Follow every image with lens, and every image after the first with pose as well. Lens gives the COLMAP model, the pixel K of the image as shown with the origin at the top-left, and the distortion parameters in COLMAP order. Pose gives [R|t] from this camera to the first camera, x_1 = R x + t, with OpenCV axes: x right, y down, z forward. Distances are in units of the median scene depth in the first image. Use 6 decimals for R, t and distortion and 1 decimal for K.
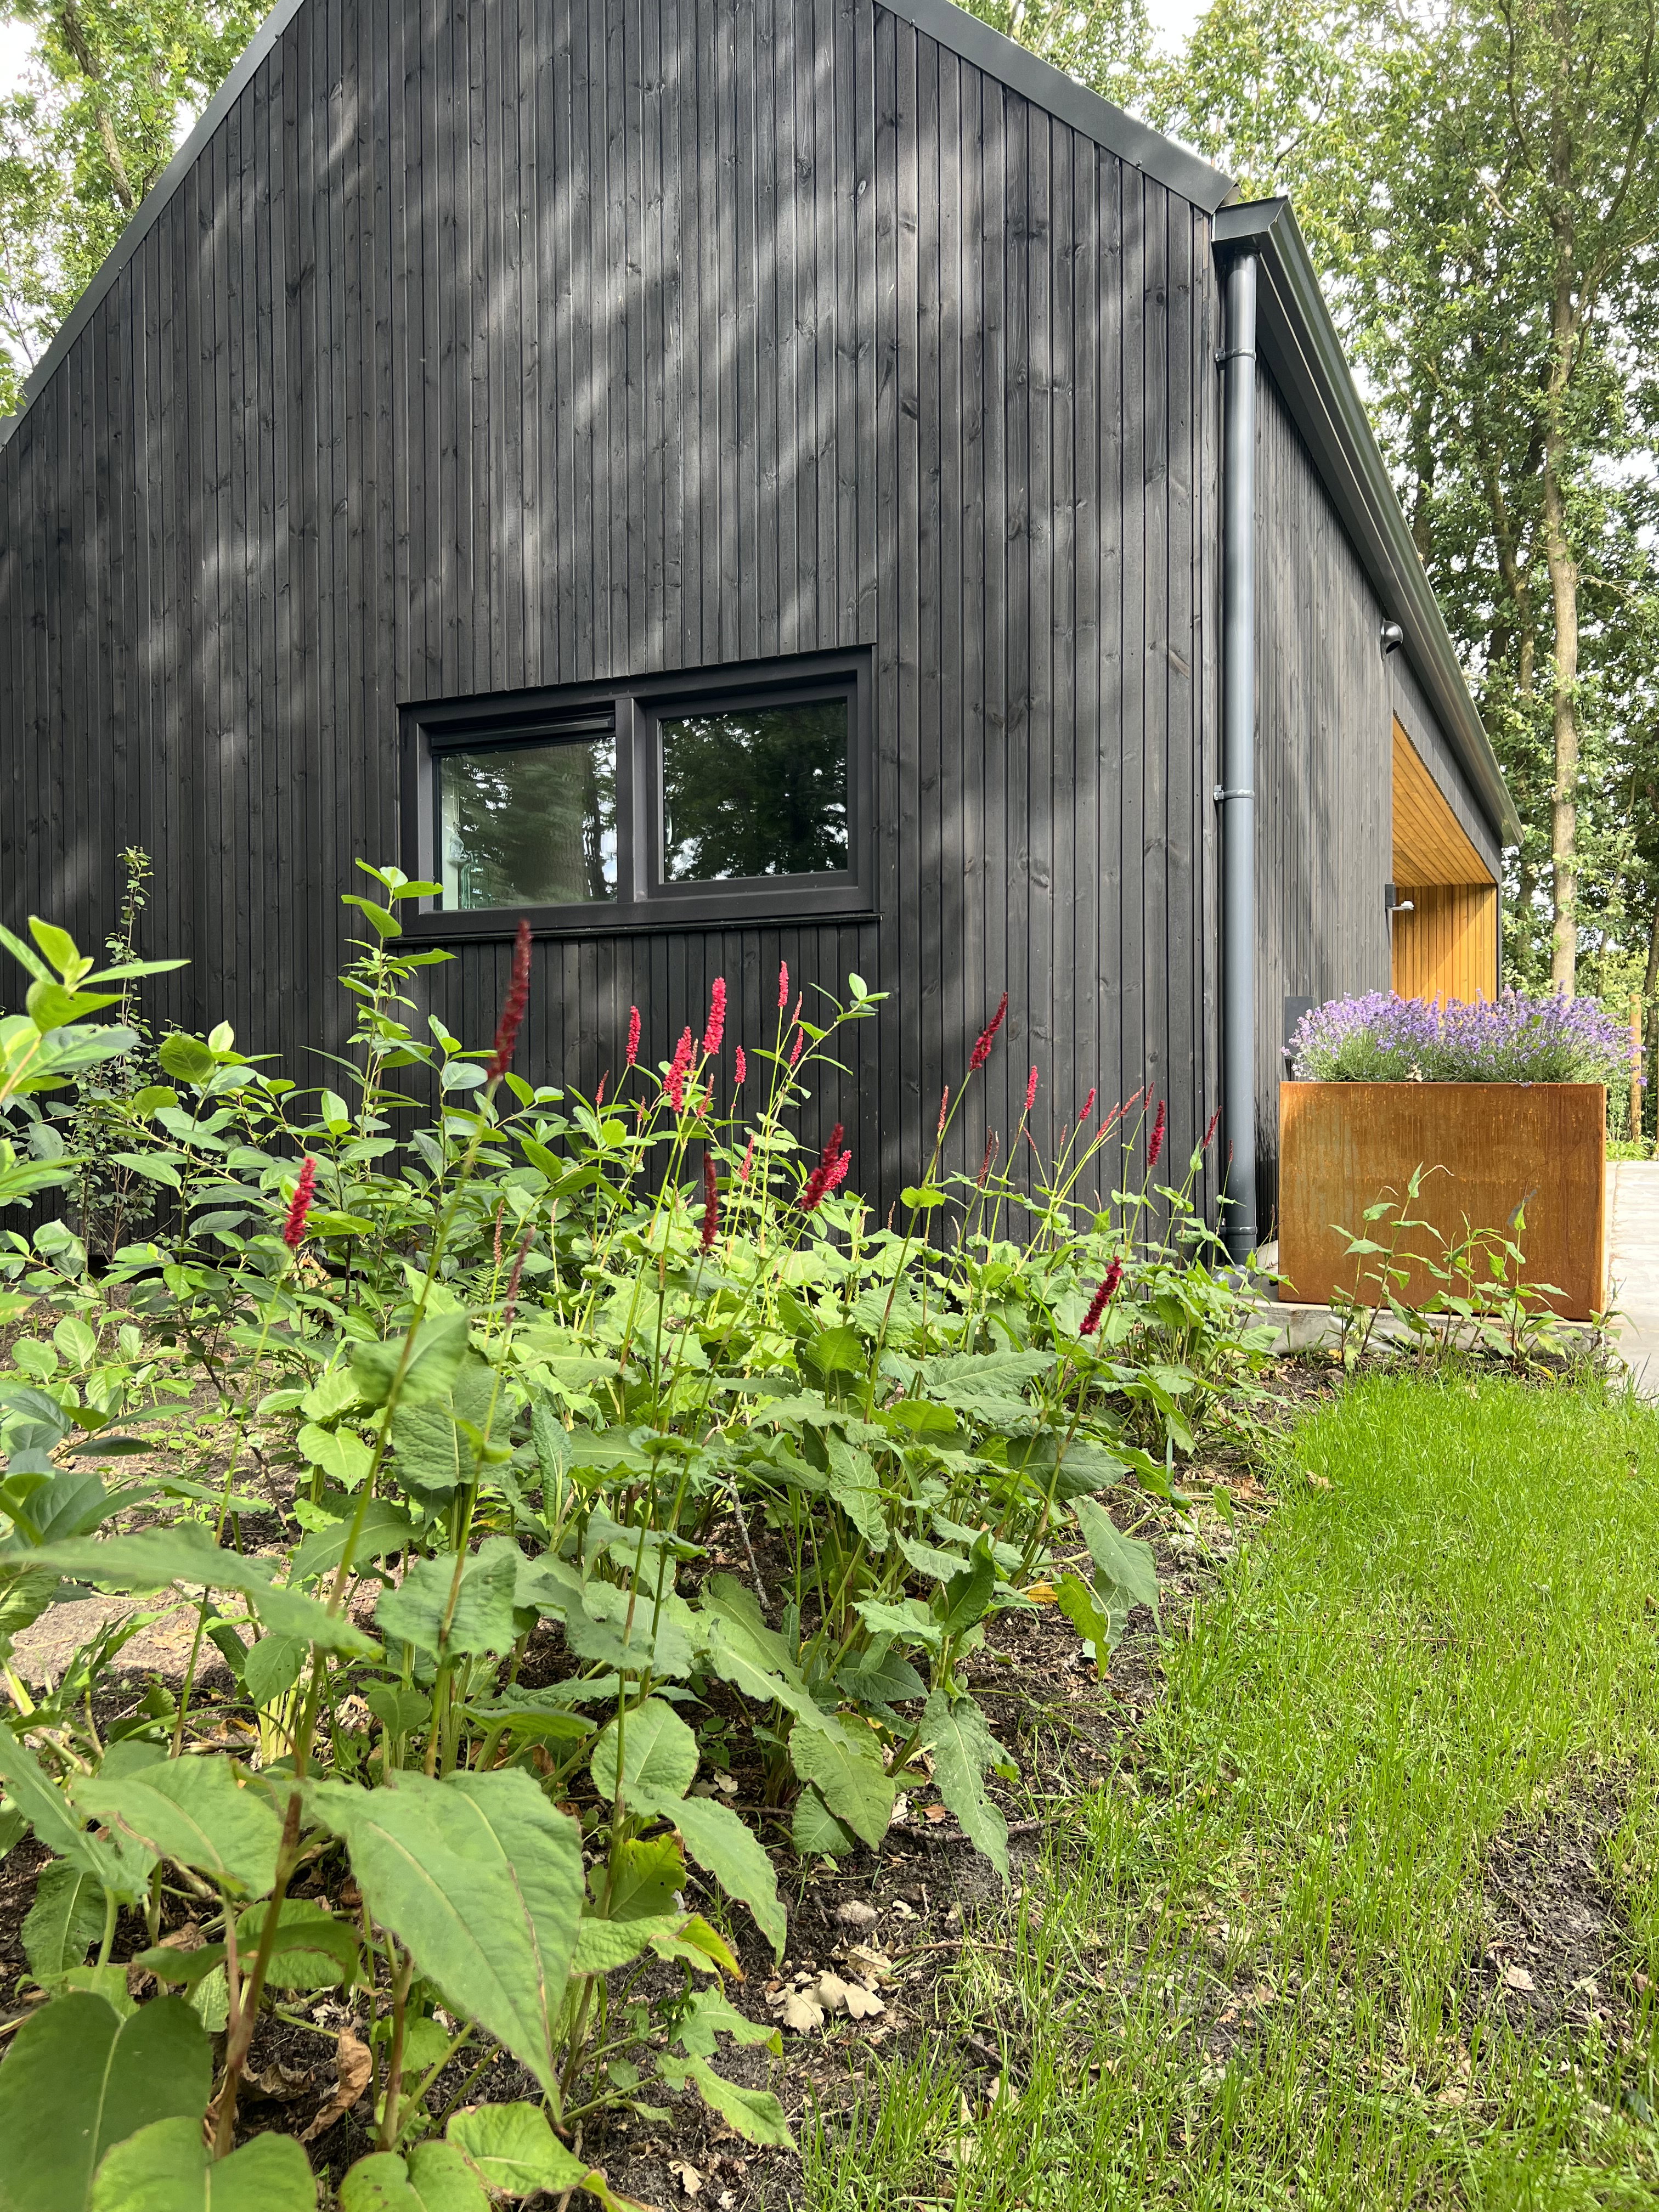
lens RADIAL K [[1657.5, 0, 829.5], [0, 1657.5, 1106.0], [0, 0, 1]] dist [0.003844, 0.000674]
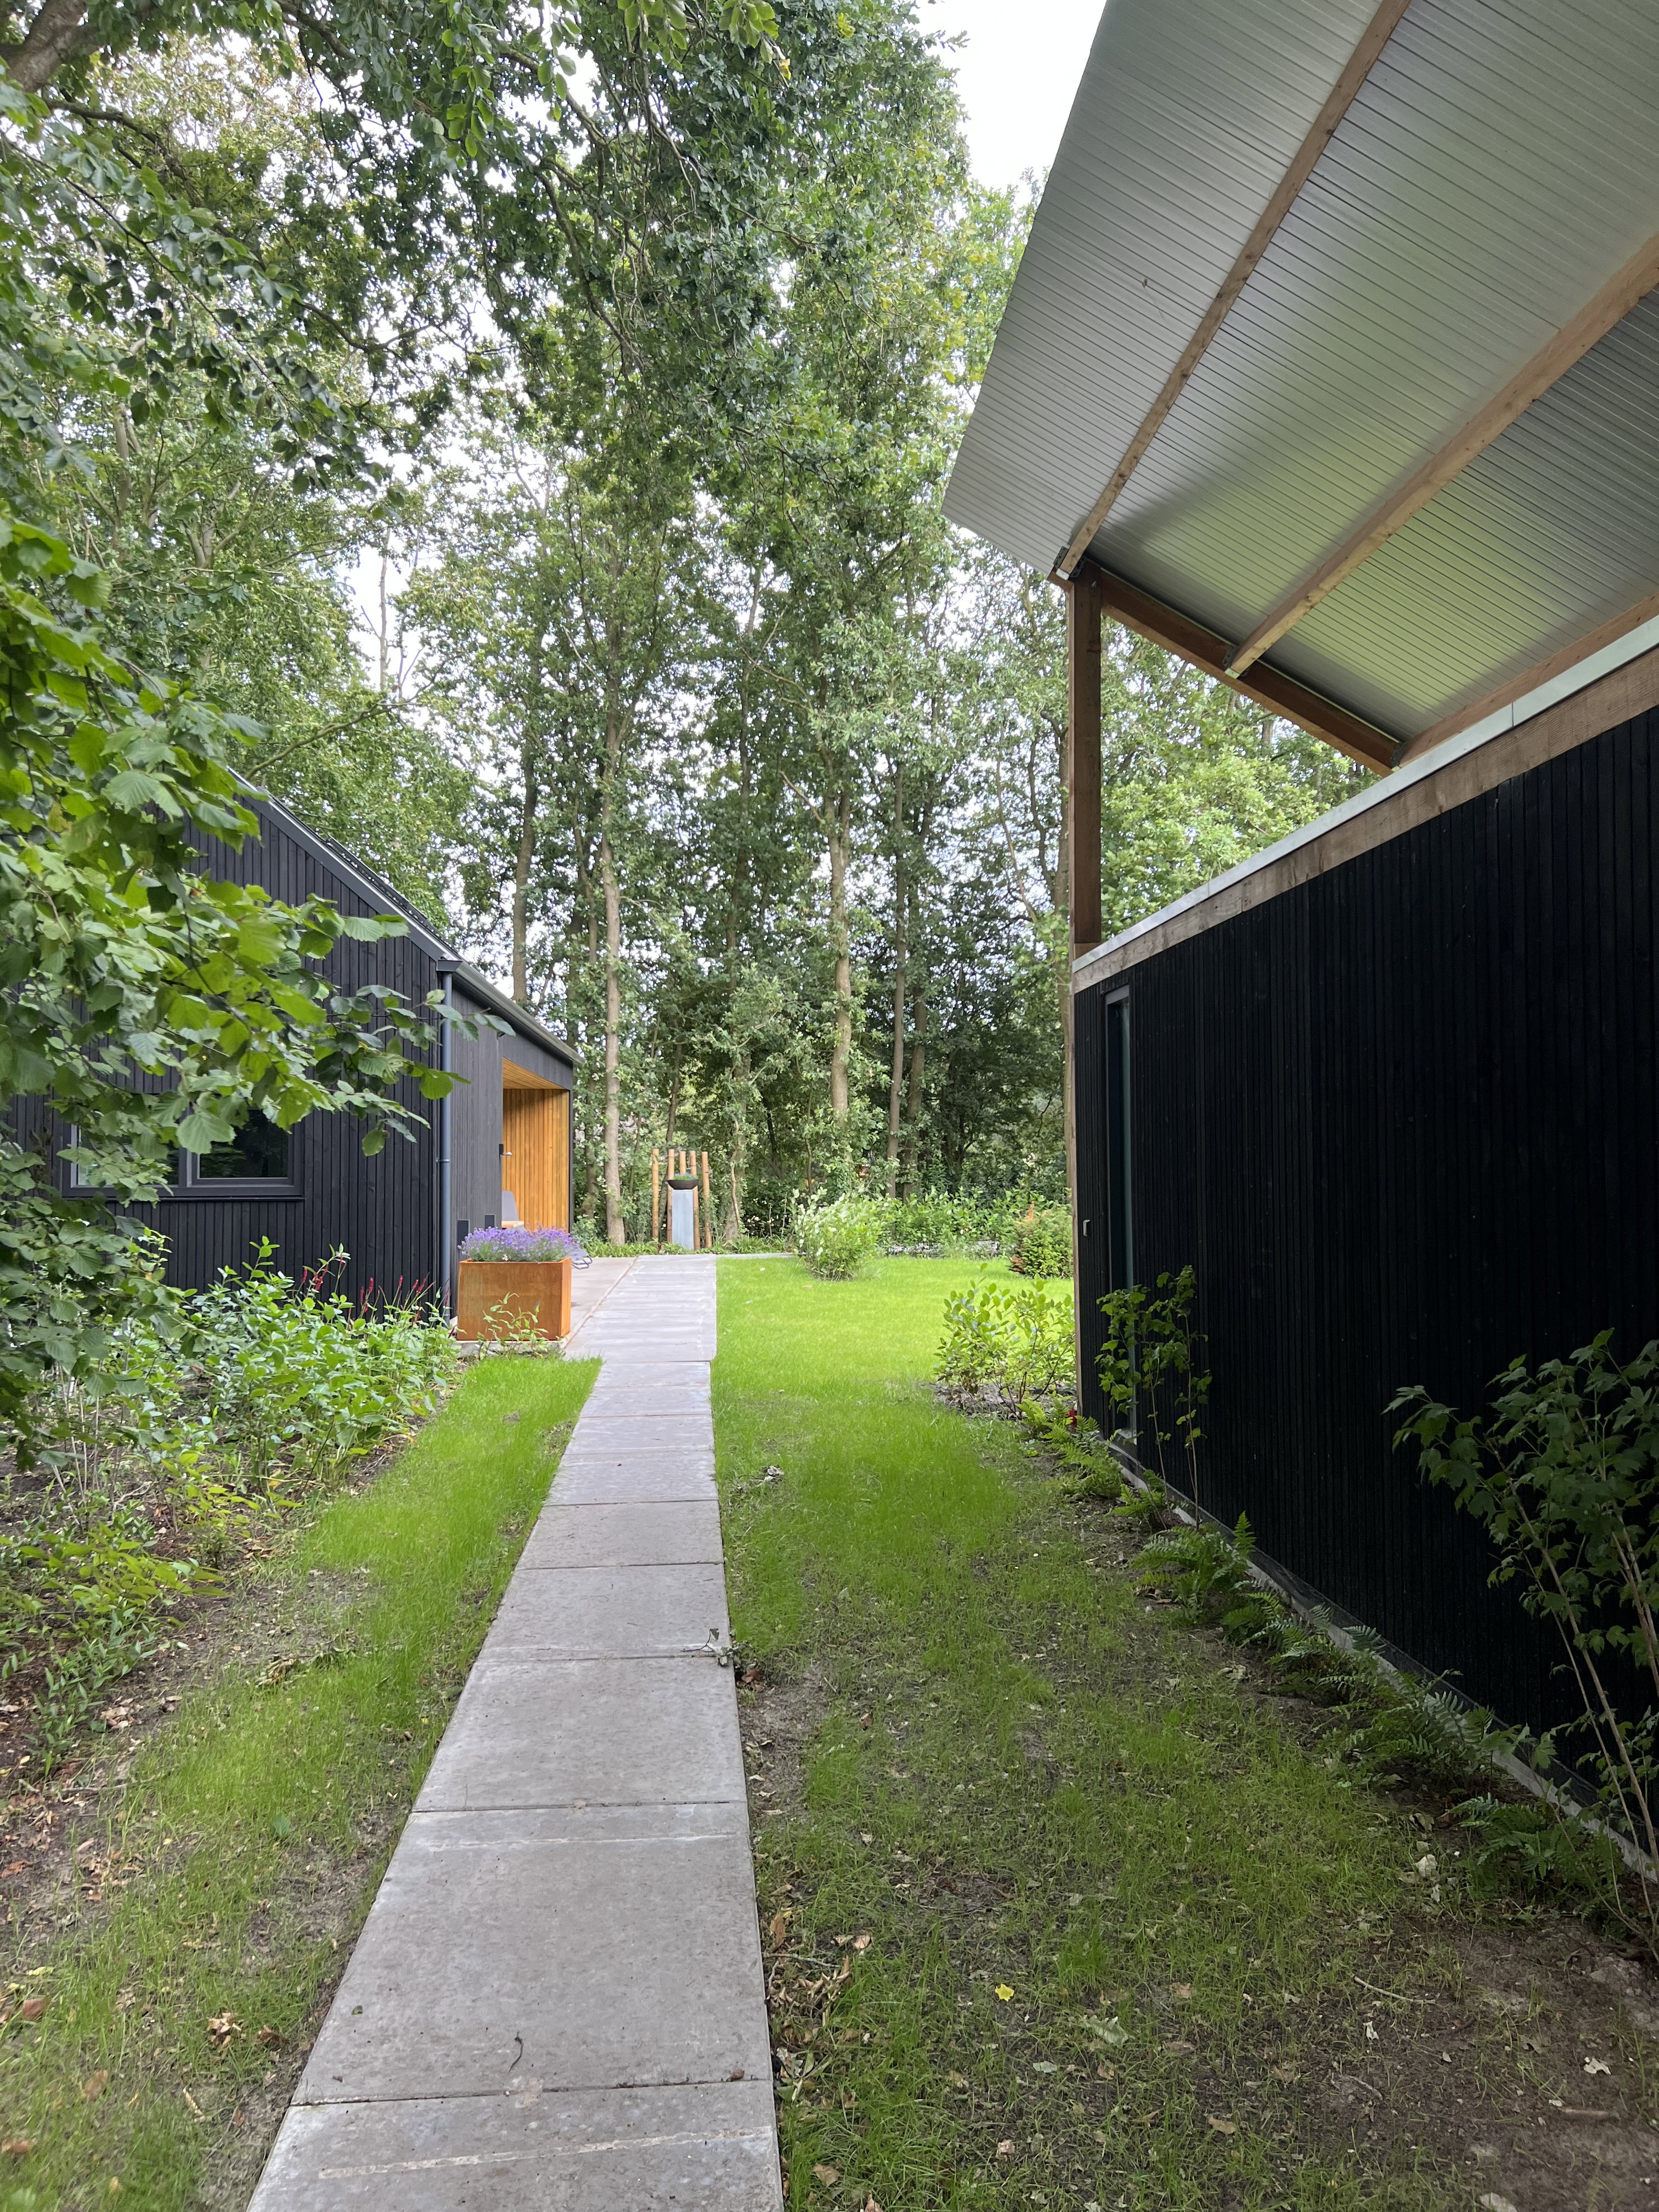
lens RADIAL K [[1683.2, 0, 828.0], [0, 1683.2, 1009.8], [0, 0, 1]] dist [0.000505, 0.000081]
pose [[0.873701, 0.045498, 0.484331, -0.166362], [0.003074, 0.995080, -0.099023, -0.043719], [-0.486454, 0.088006, 0.869263, -0.524786]]
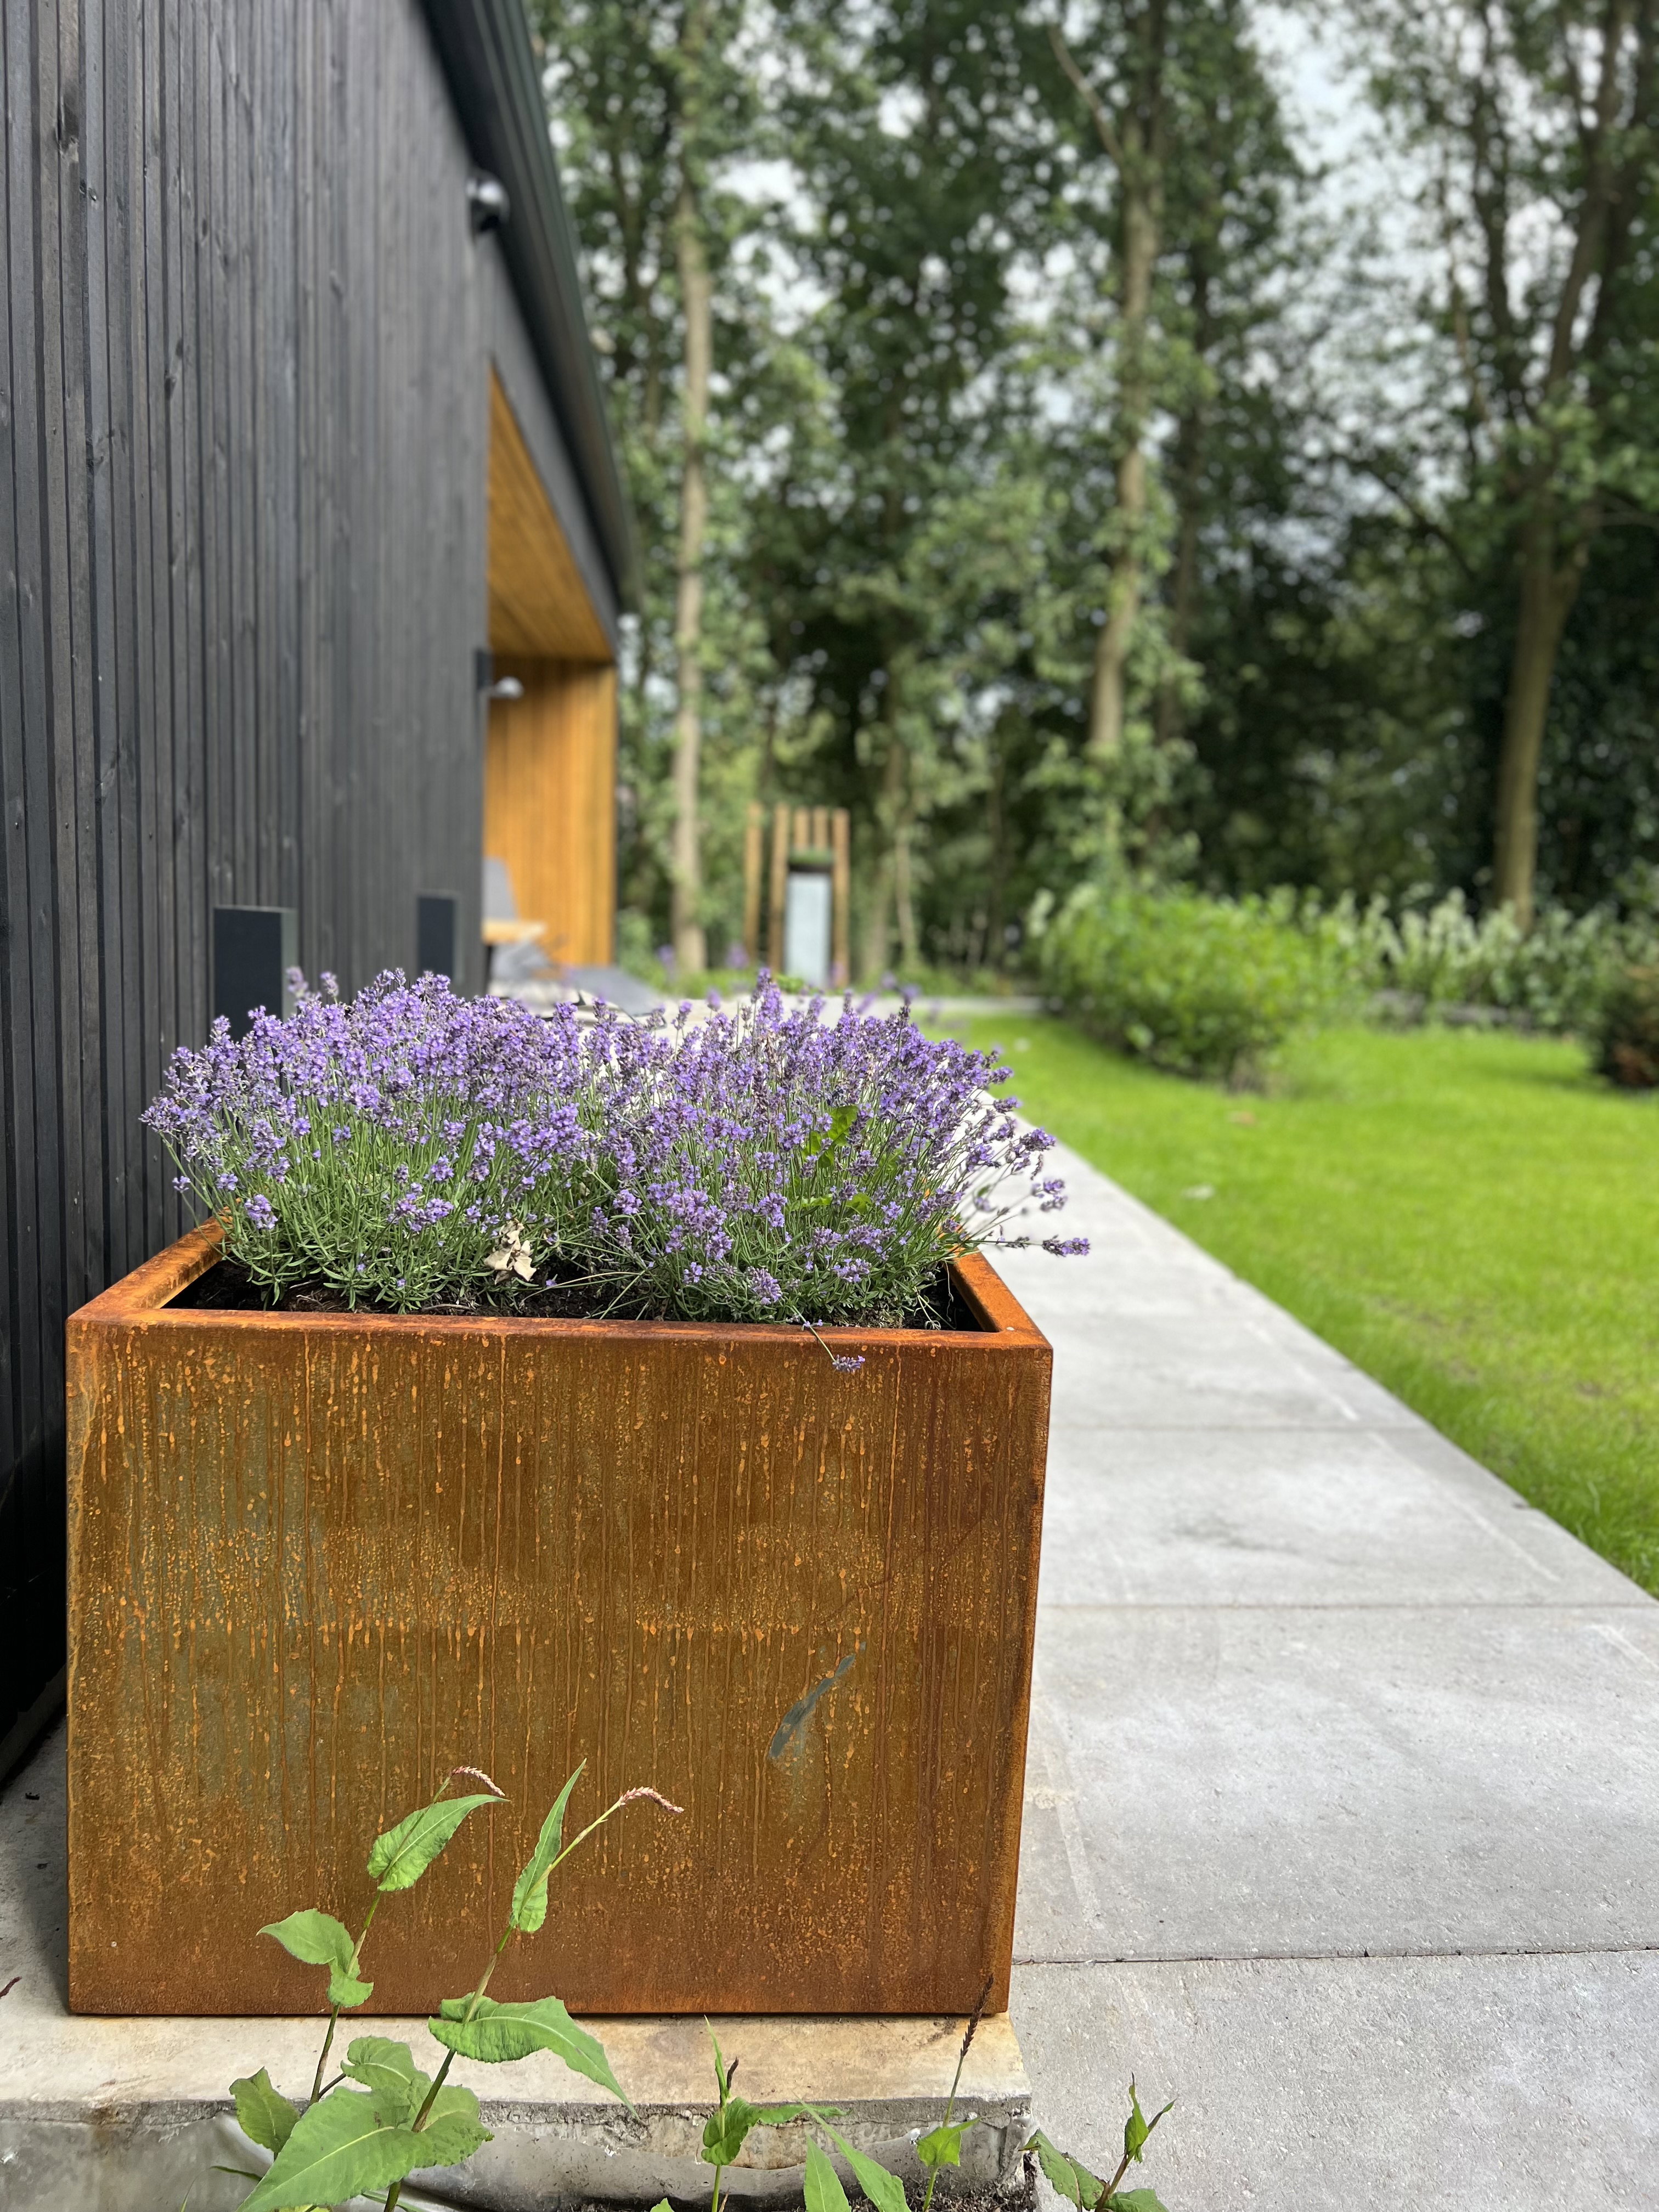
lens RADIAL K [[1657.5, 0, 829.5], [0, 1657.5, 1106.0], [0, 0, 1]] dist [0.003844, 0.000674]
pose [[0.866155, -0.034896, 0.498556, 0.074123], [-0.037024, 0.990338, 0.133641, -0.028741], [-0.498402, -0.134212, 0.856494, 0.209136]]
